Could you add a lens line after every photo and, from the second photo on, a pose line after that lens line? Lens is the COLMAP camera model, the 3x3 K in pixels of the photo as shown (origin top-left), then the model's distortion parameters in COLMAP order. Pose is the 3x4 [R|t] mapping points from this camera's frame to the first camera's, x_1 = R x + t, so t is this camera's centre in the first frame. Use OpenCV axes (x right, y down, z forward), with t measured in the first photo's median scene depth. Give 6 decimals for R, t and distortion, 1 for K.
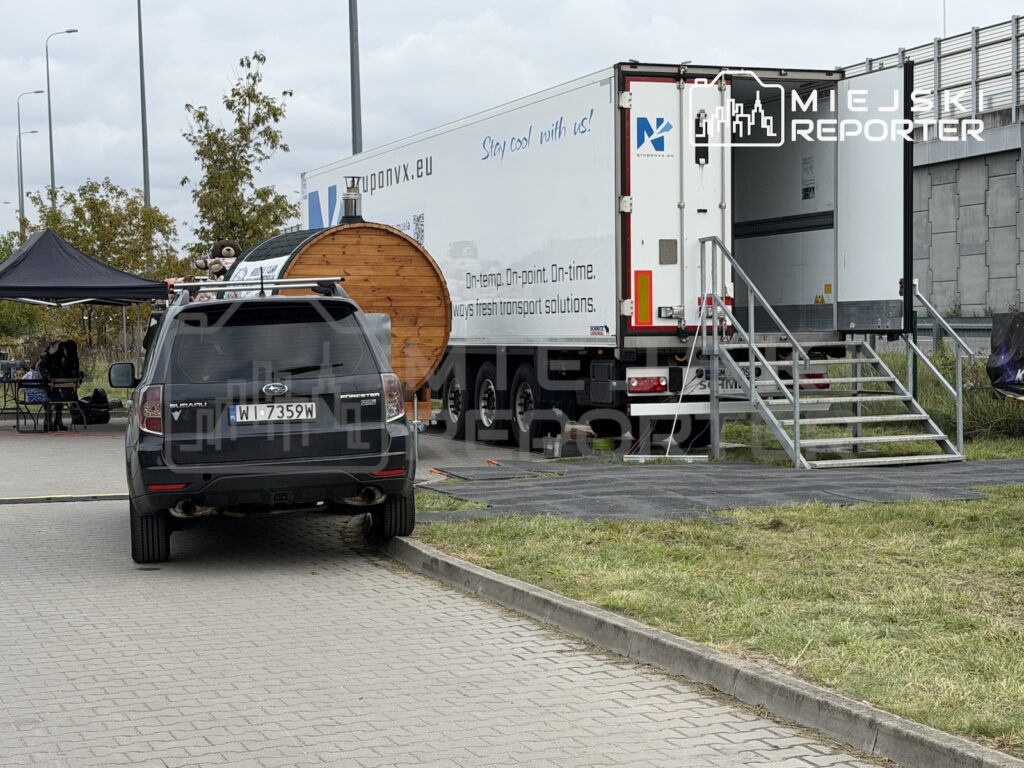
lens RADIAL K [[1869.4, 0, 512.0], [0, 1869.4, 384.0], [0, 0, 1]] dist [0.030908, 0.113695]
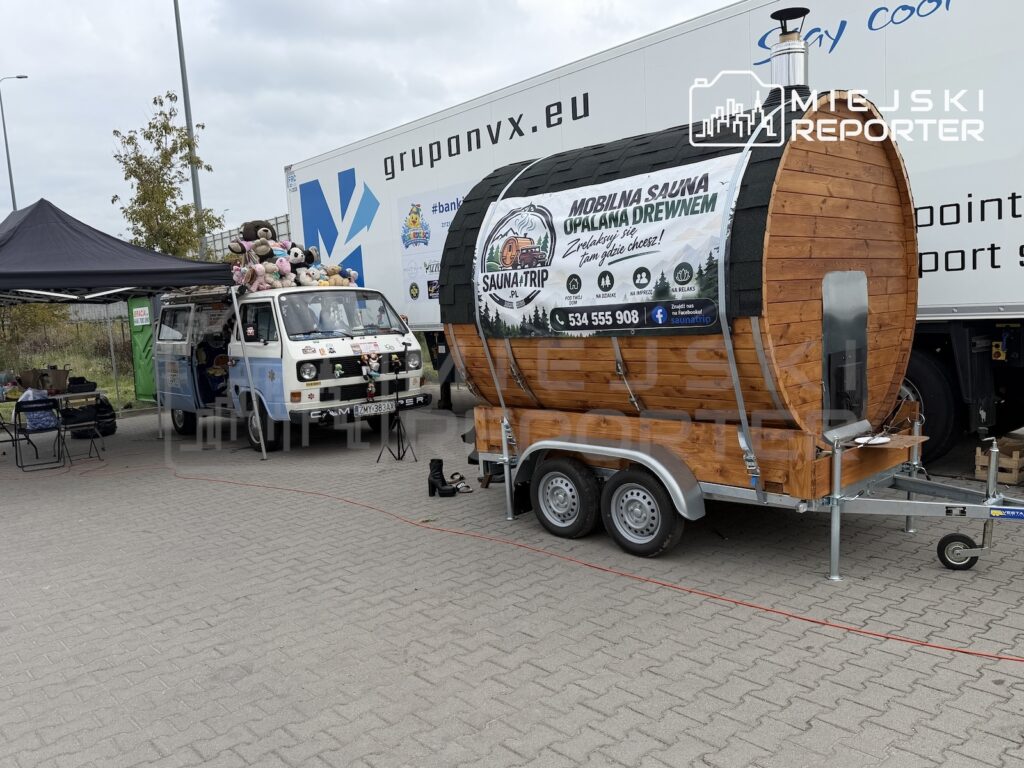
lens RADIAL K [[787.0, 0, 512.0], [0, 787.0, 384.0], [0, 0, 1]] dist [0.203240, -0.383324]
pose [[0.930974, -0.082582, 0.355624, -0.274505], [0.060702, 0.995536, 0.072271, -0.030136], [-0.360005, -0.045696, 0.931831, 0.897436]]
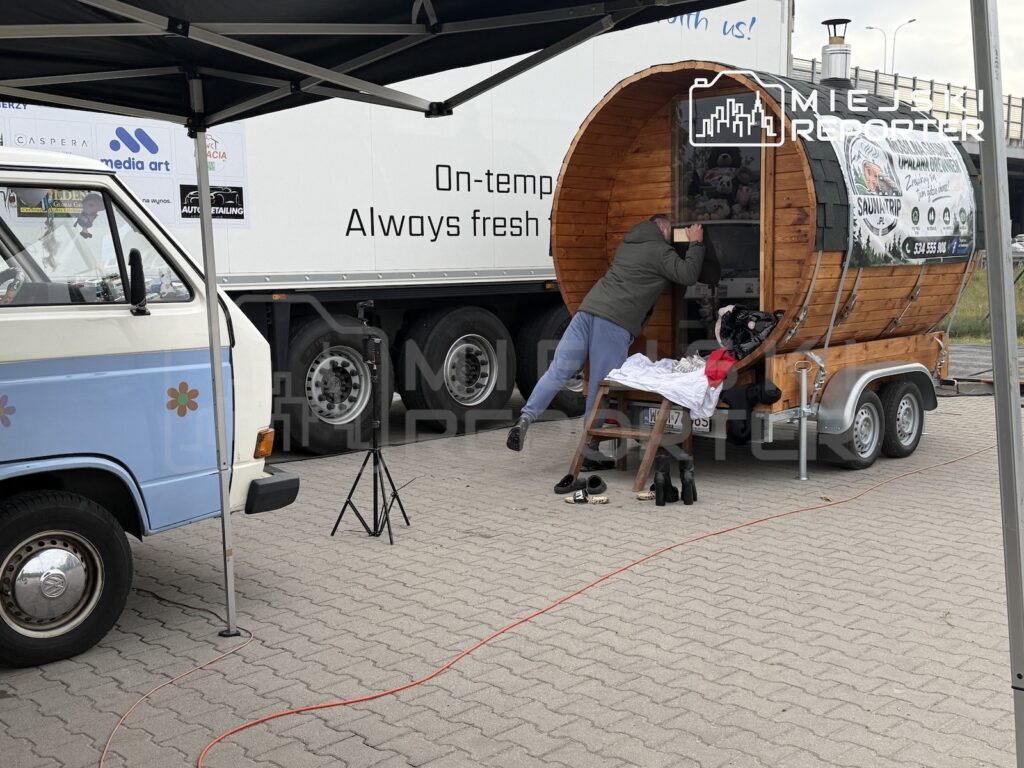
lens RADIAL K [[1147.0, 0, 512.0], [0, 1147.0, 384.0], [0, 0, 1]] dist [0.209144, -0.428861]
pose [[-0.393753, -0.086556, 0.915132, -0.482077], [0.045742, 0.992478, 0.113553, -0.036947], [-0.918077, 0.086572, -0.386833, 1.407569]]
